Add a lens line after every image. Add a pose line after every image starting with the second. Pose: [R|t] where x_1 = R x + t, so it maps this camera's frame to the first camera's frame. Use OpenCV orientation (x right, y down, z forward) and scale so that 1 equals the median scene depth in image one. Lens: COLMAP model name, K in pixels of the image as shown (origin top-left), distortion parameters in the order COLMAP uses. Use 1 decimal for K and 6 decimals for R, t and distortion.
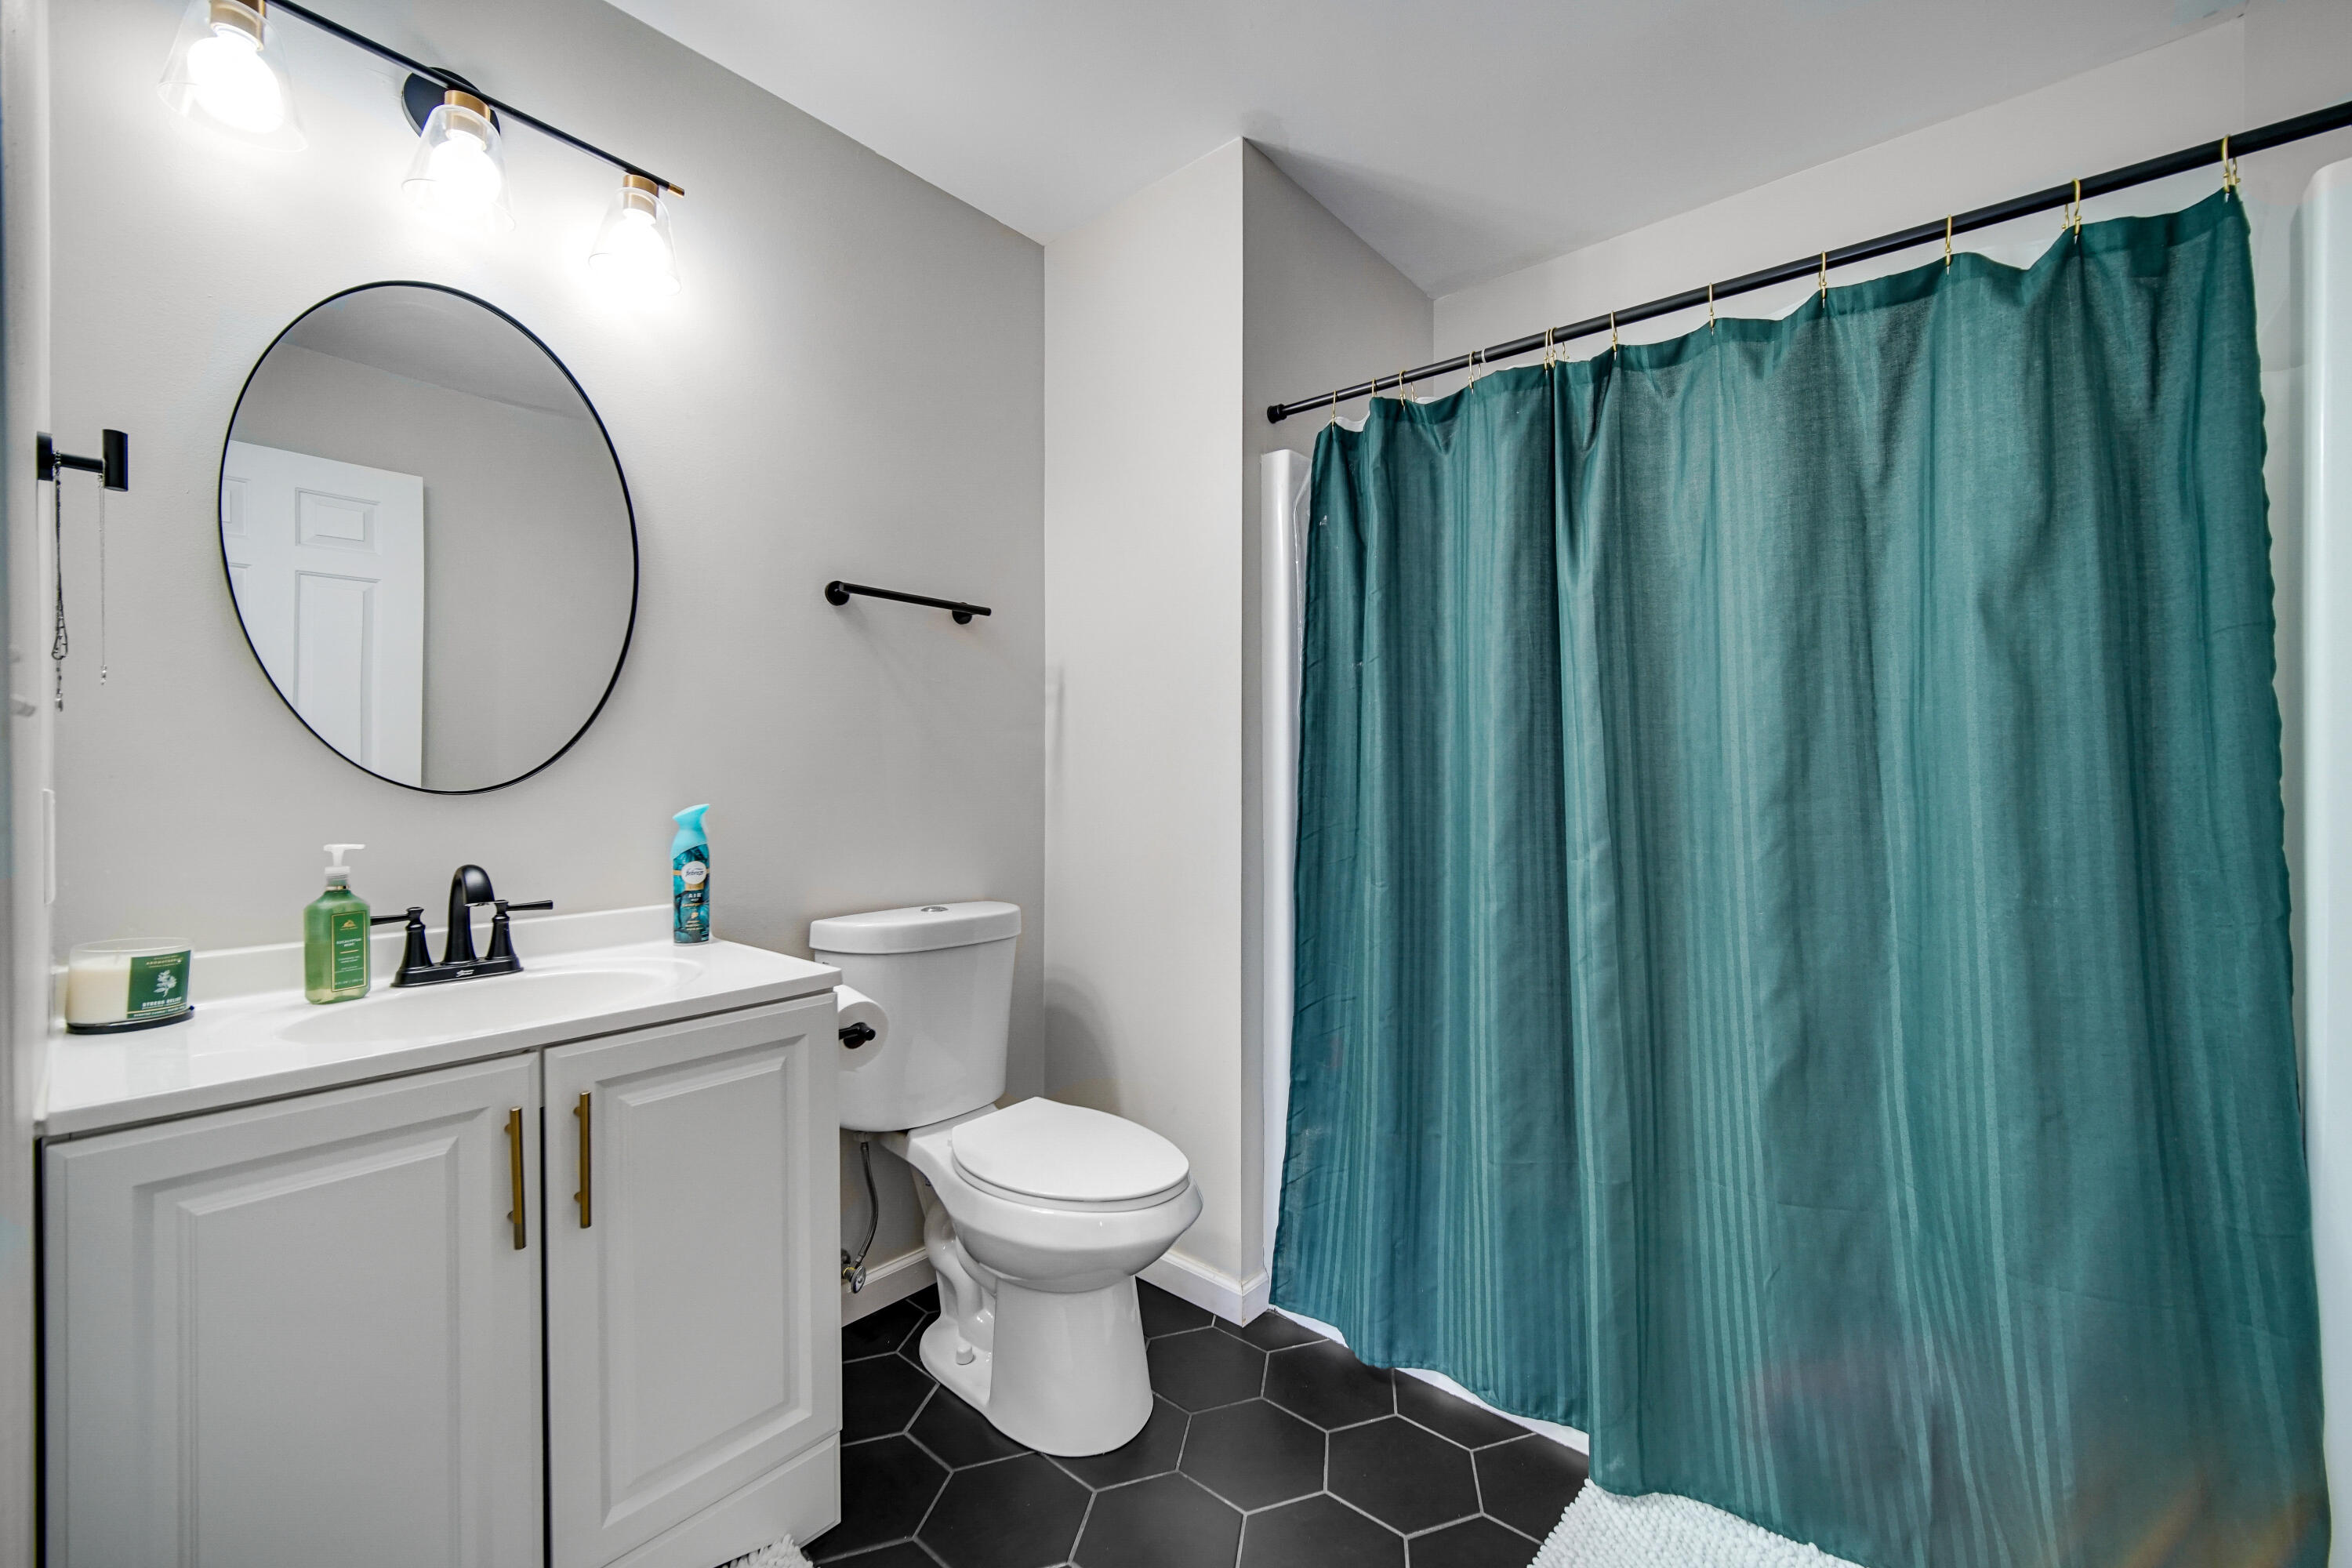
lens RADIAL K [[923.2, 0, 1175.8], [0, 923.2, 772.1], [0, 0, 1]] dist [-0.002174, -0.000107]
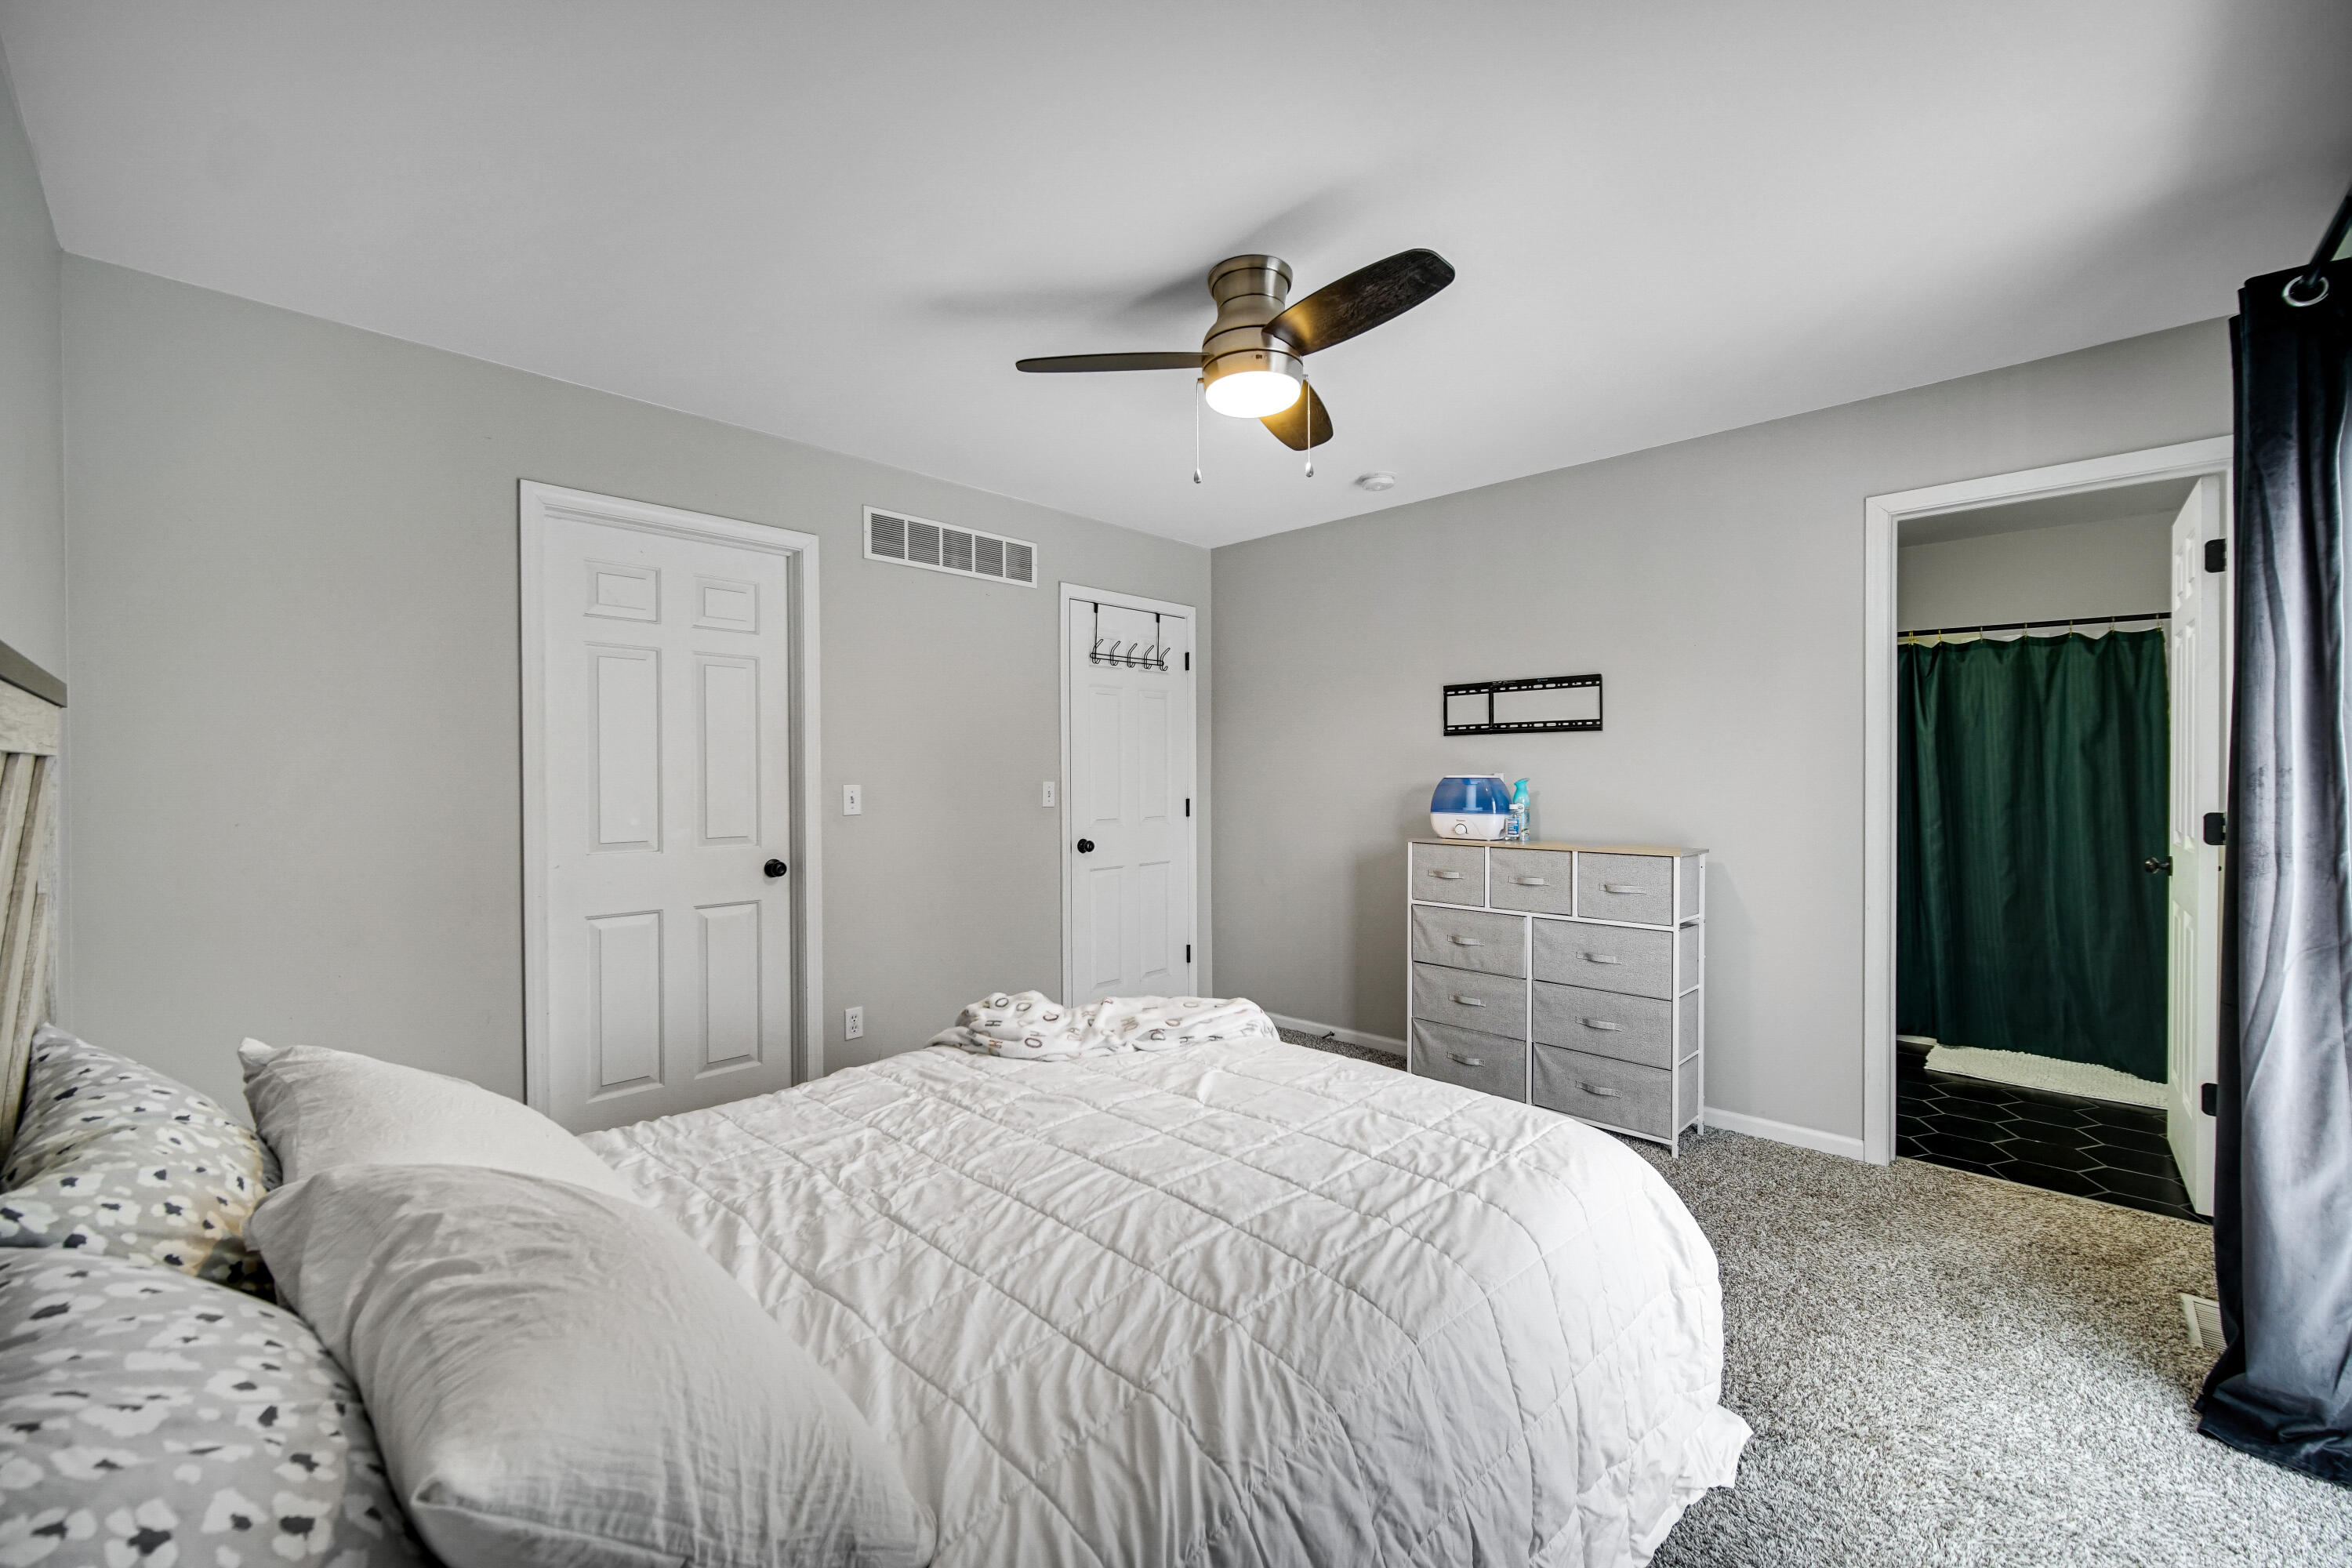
lens RADIAL K [[923.2, 0, 1159.6], [0, 923.2, 783.8], [0, 0, 1]] dist [-0.002174, -0.000107]
pose [[0.997120, -0.005454, -0.075637, -1.928770], [0.006148, 0.999941, 0.008952, -0.091510], [0.075584, -0.009391, 0.997095, -2.259646]]
